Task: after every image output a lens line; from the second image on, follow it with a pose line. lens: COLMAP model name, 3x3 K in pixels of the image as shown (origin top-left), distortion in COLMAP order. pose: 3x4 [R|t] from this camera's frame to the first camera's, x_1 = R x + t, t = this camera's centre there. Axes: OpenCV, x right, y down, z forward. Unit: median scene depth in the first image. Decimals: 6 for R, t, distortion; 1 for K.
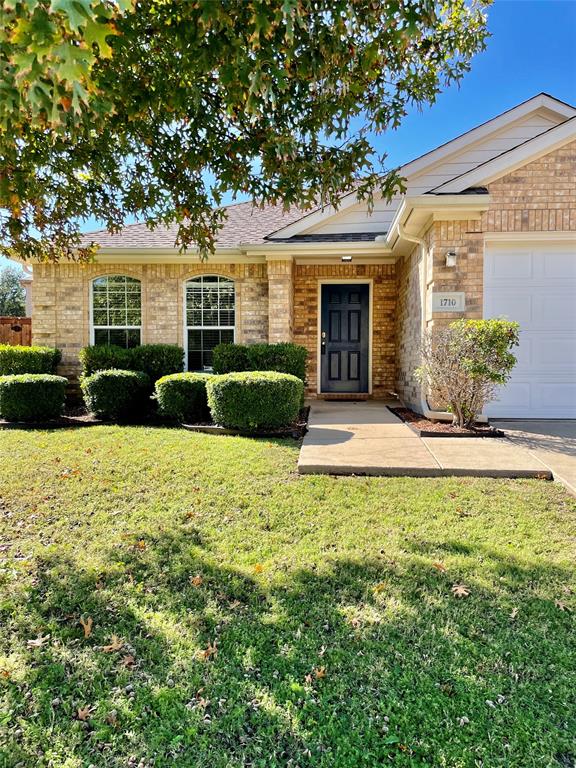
lens RADIAL K [[587.8, 0, 288.0], [0, 587.8, 384.0], [0, 0, 1]] dist [0.063496, -0.002460]
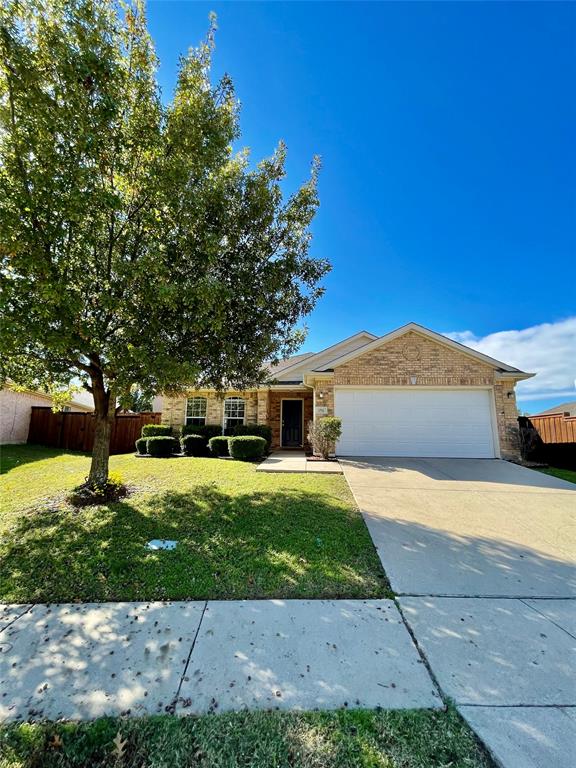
lens RADIAL K [[312.2, 0, 288.0], [0, 312.2, 384.0], [0, 0, 1]] dist [0.001309, -0.000440]
pose [[0.999931, 0.011728, 0.000339, 0.117426], [-0.011440, 0.980992, -0.193712, 0.018249], [-0.002605, 0.193695, 0.981058, -0.386366]]
